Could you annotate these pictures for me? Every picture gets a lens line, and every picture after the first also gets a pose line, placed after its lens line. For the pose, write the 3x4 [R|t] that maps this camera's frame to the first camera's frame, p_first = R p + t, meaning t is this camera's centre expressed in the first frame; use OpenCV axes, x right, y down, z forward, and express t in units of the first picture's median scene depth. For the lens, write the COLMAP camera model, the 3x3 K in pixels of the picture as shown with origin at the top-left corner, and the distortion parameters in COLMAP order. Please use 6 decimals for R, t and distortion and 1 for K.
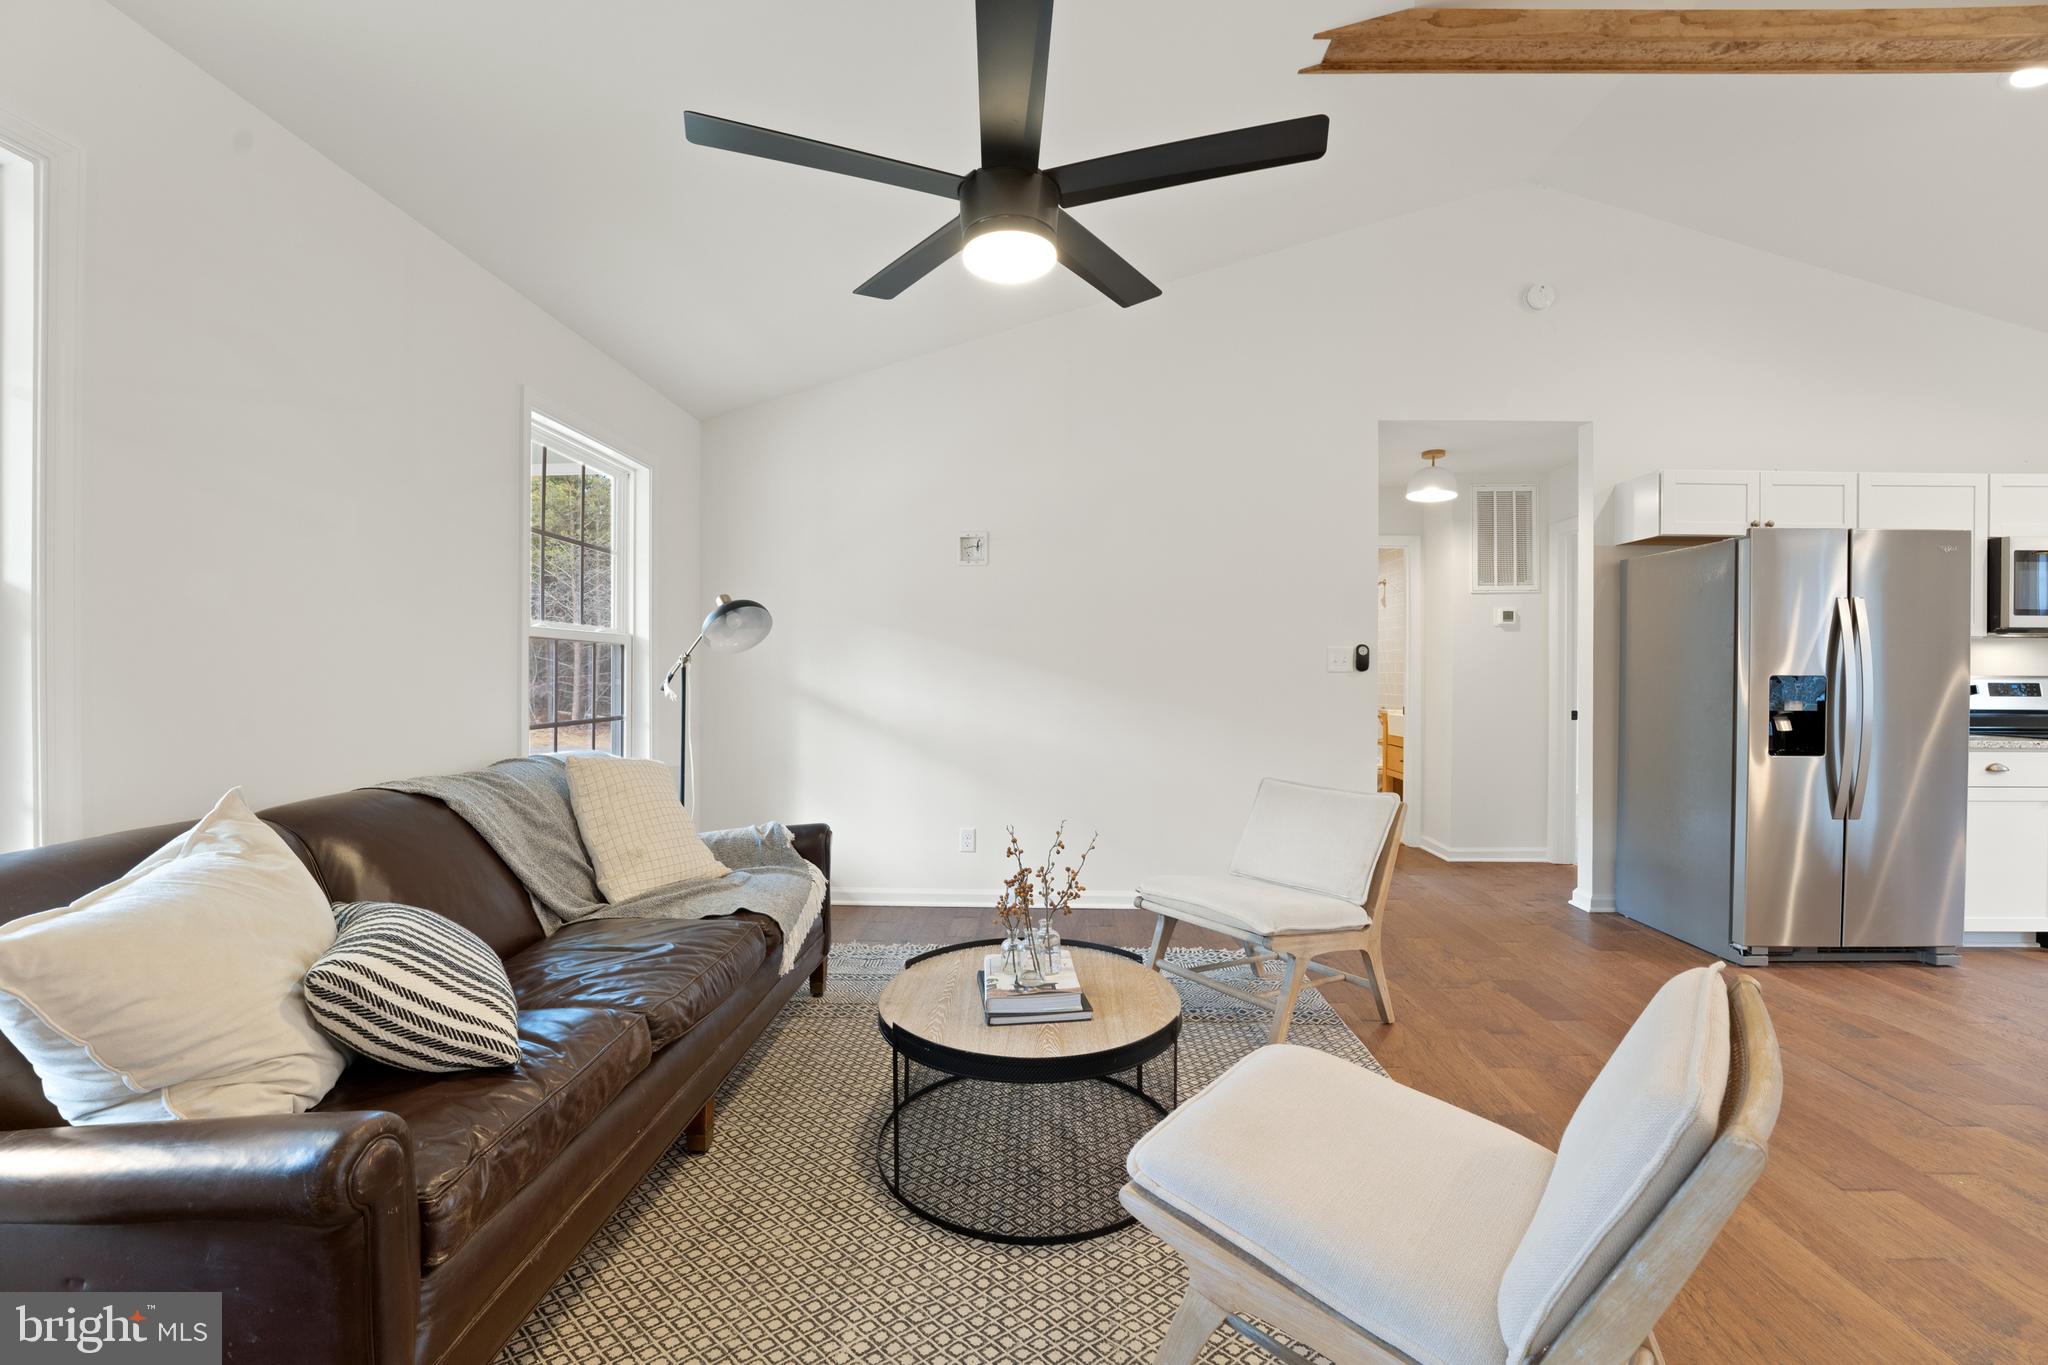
lens RADIAL K [[837.1, 0, 1027.9], [0, 837.1, 675.3], [0, 0, 1]] dist [-0.035180, 0.006708]
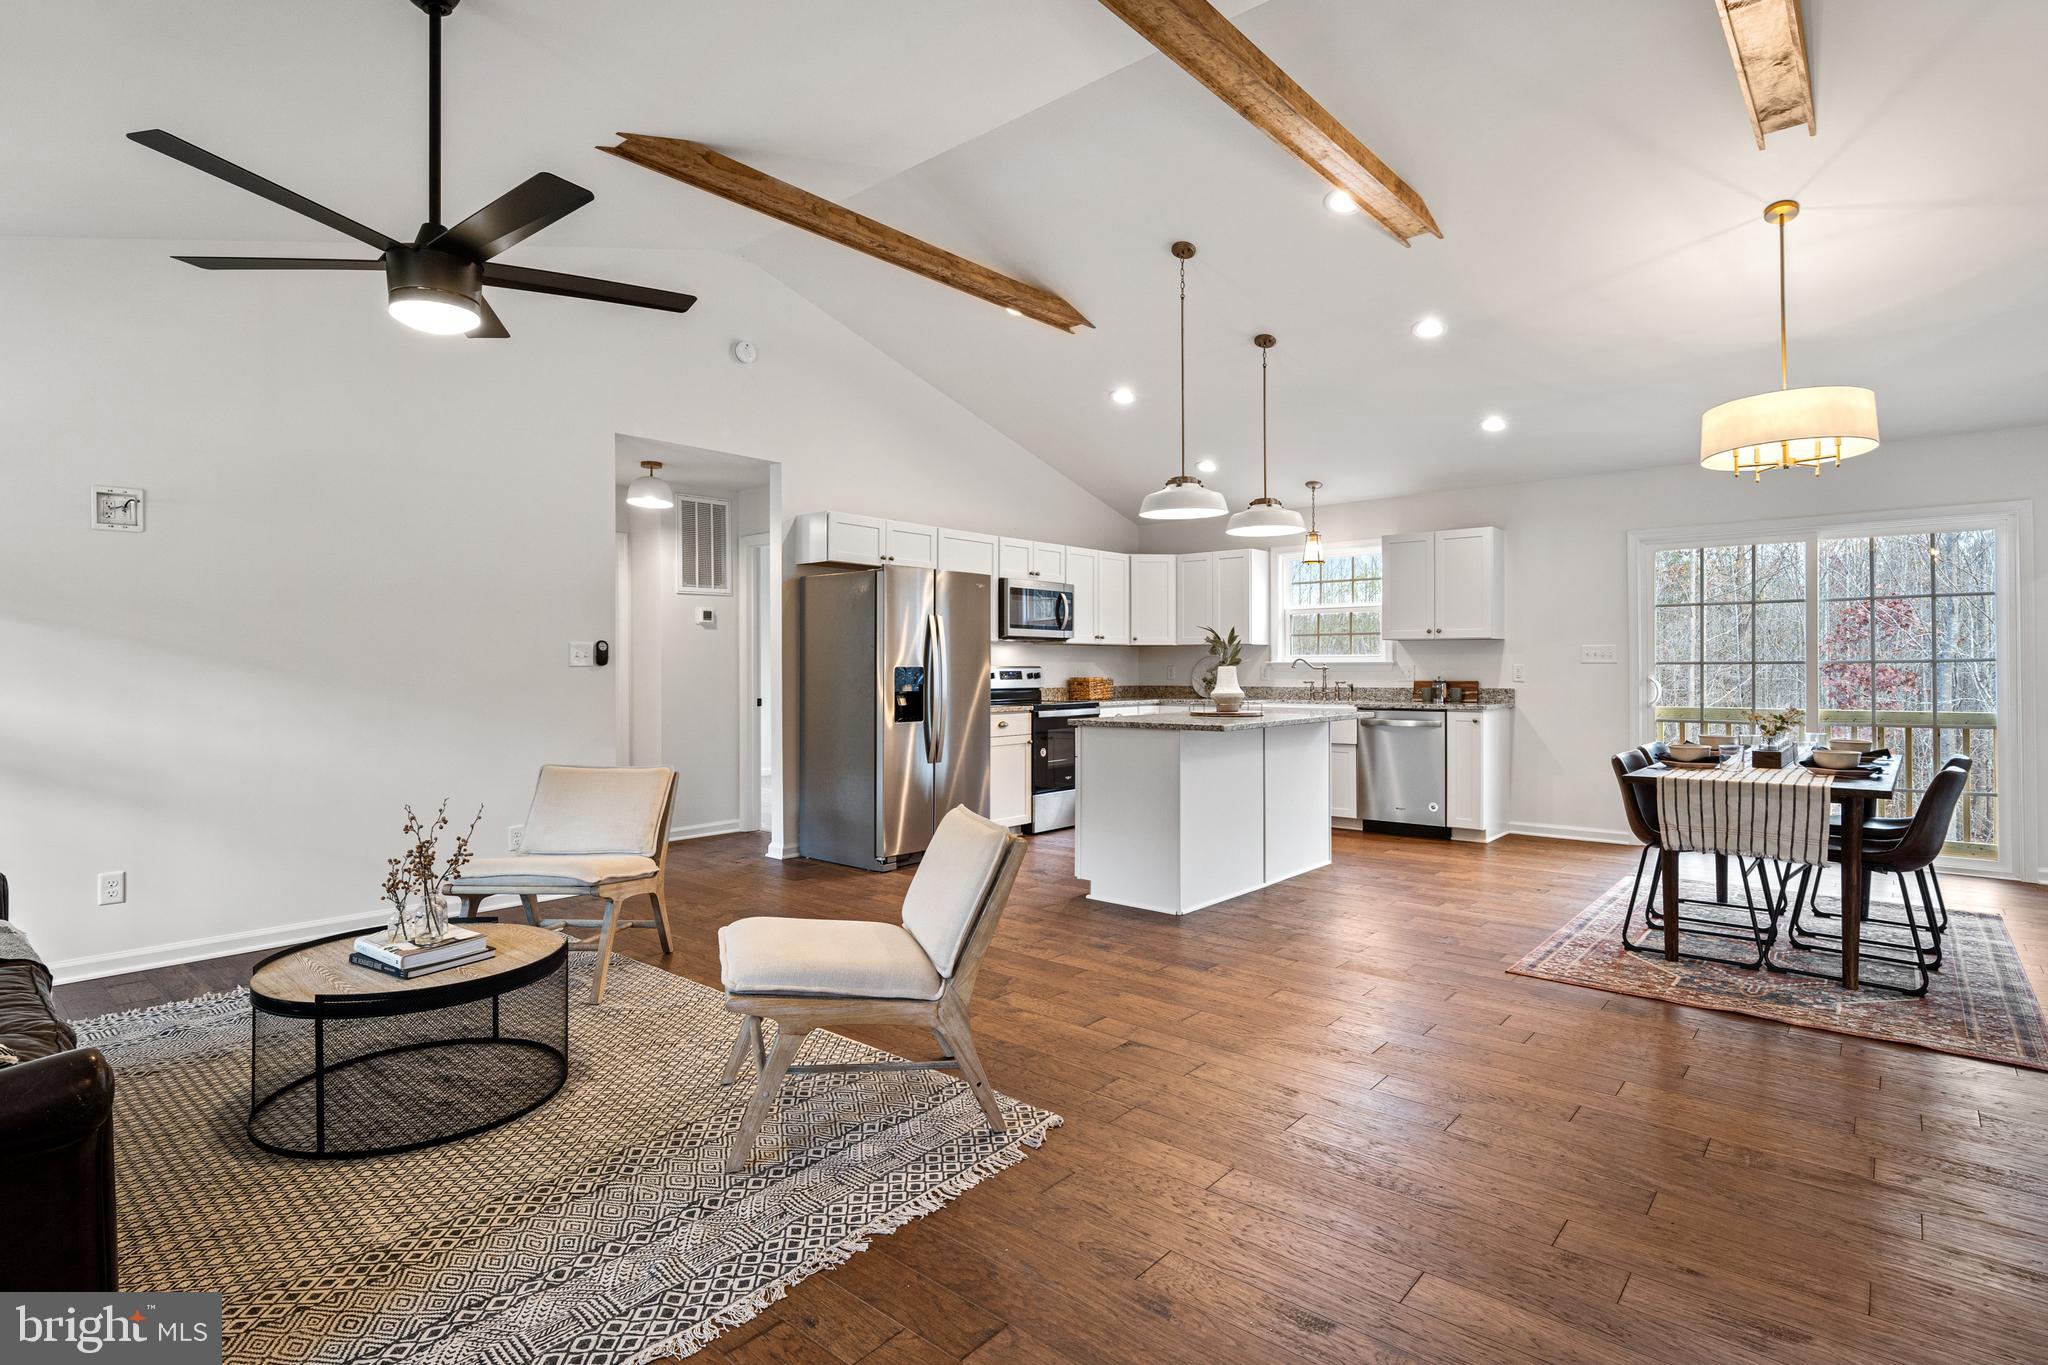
lens RADIAL K [[1014.5, 0, 1027.9], [0, 1014.5, 670.1], [0, 0, 1]] dist [-0.011380, -0.000040]
pose [[0.626523, -0.008107, 0.779361, -0.386513], [0.007443, 0.999963, 0.004418, -0.000981], [-0.779367, 0.003032, 0.626560, -0.347201]]
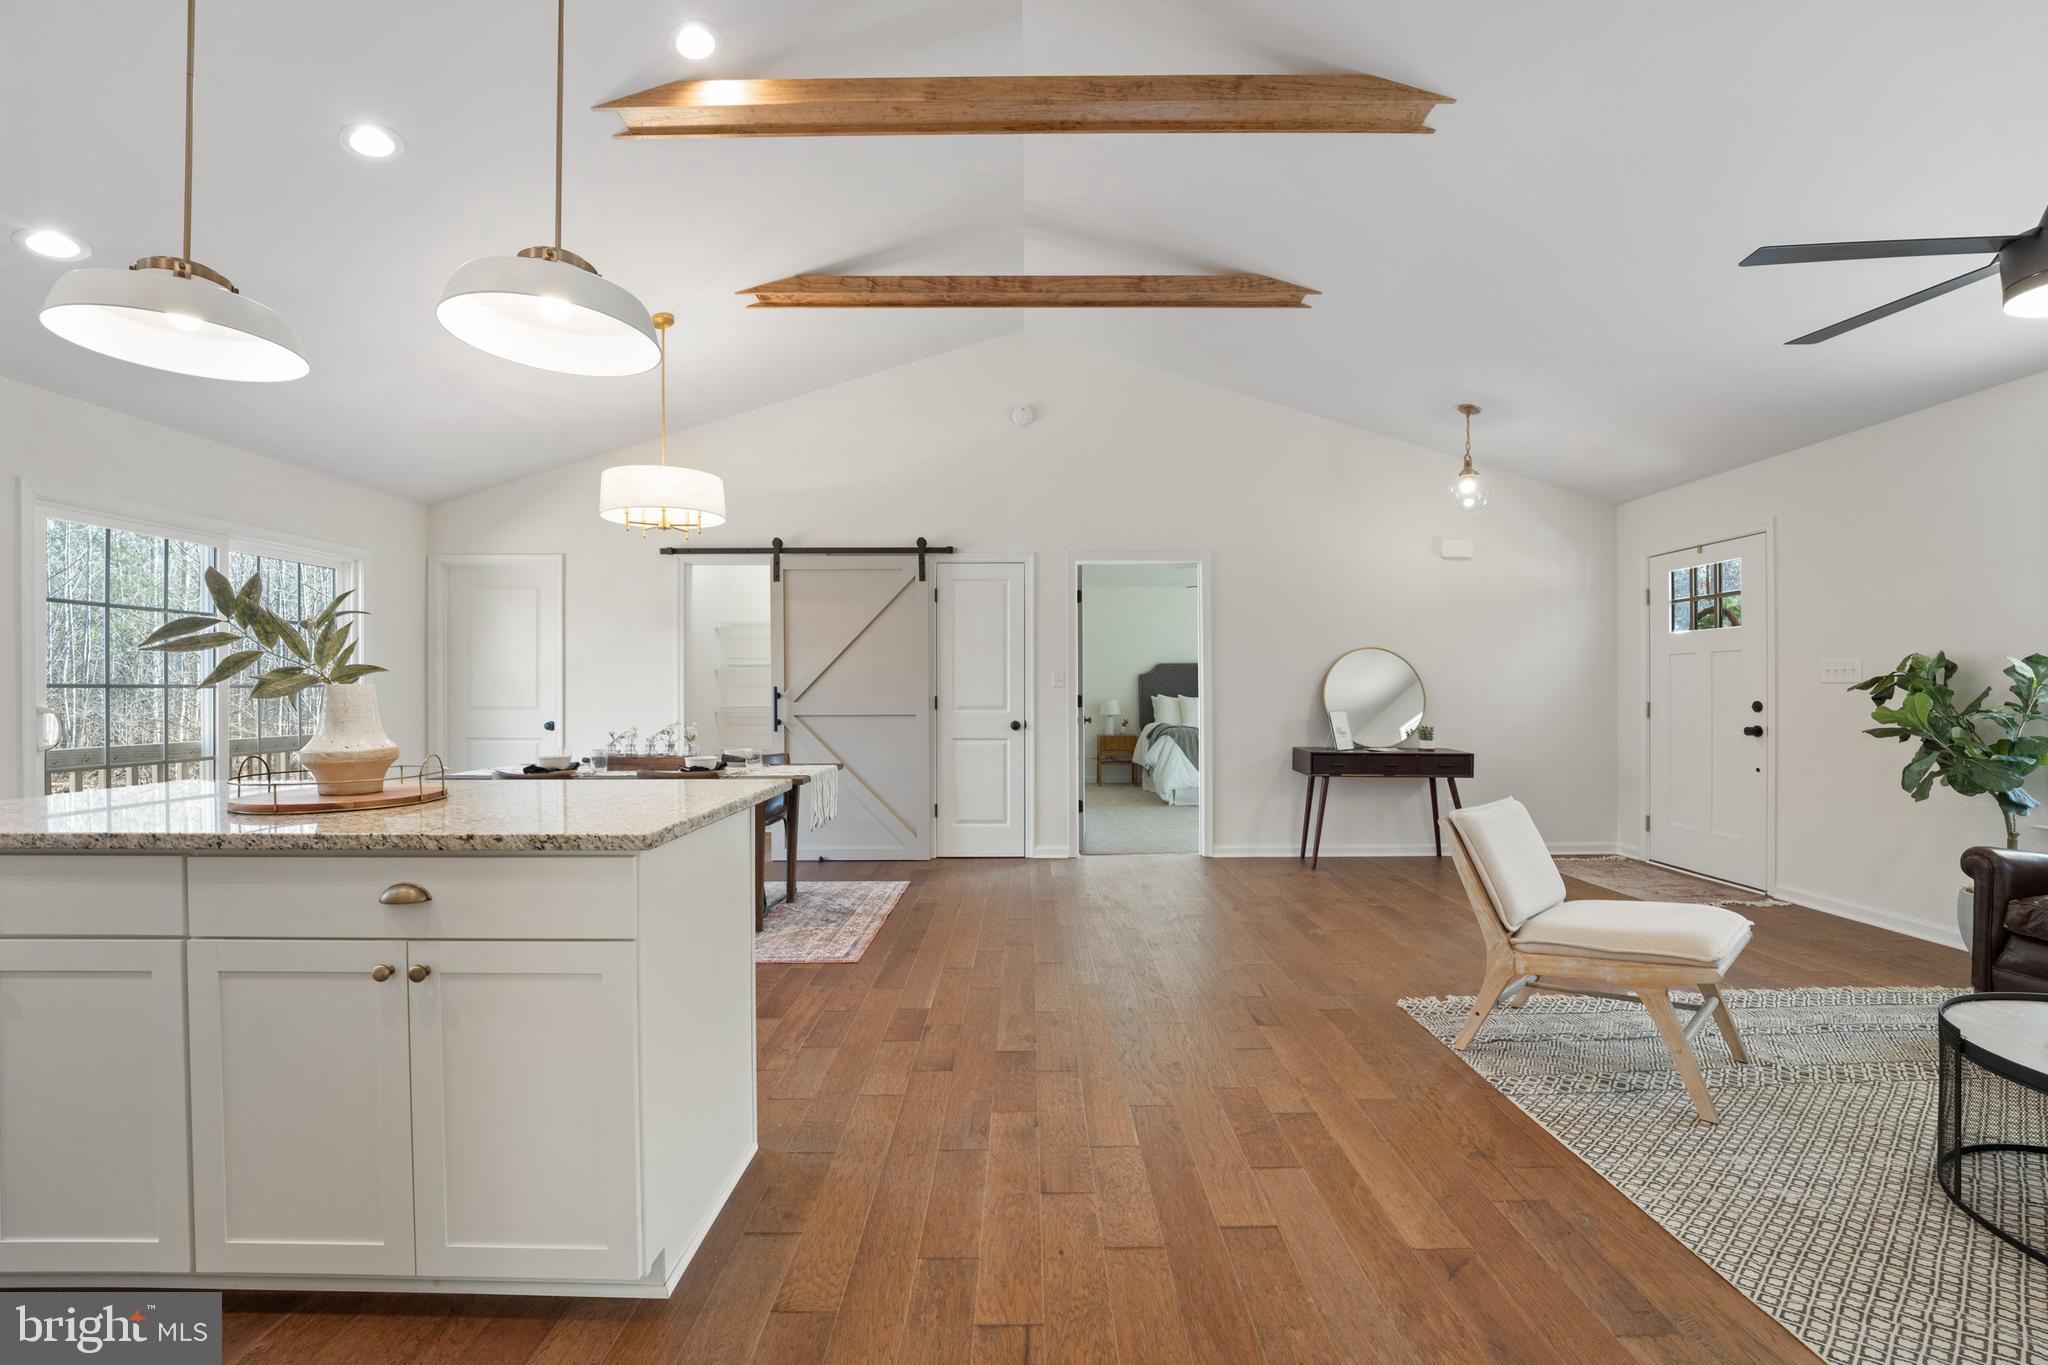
lens RADIAL K [[854.9, 0, 1035.9], [0, 854.9, 696.5], [0, 0, 1]] dist [-0.011861, 0.000317]
pose [[-0.999156, -0.001096, -0.041062, 0.859095], [-0.001445, 0.999963, 0.008464, 0.009854], [0.041051, 0.008516, -0.999121, 1.276769]]
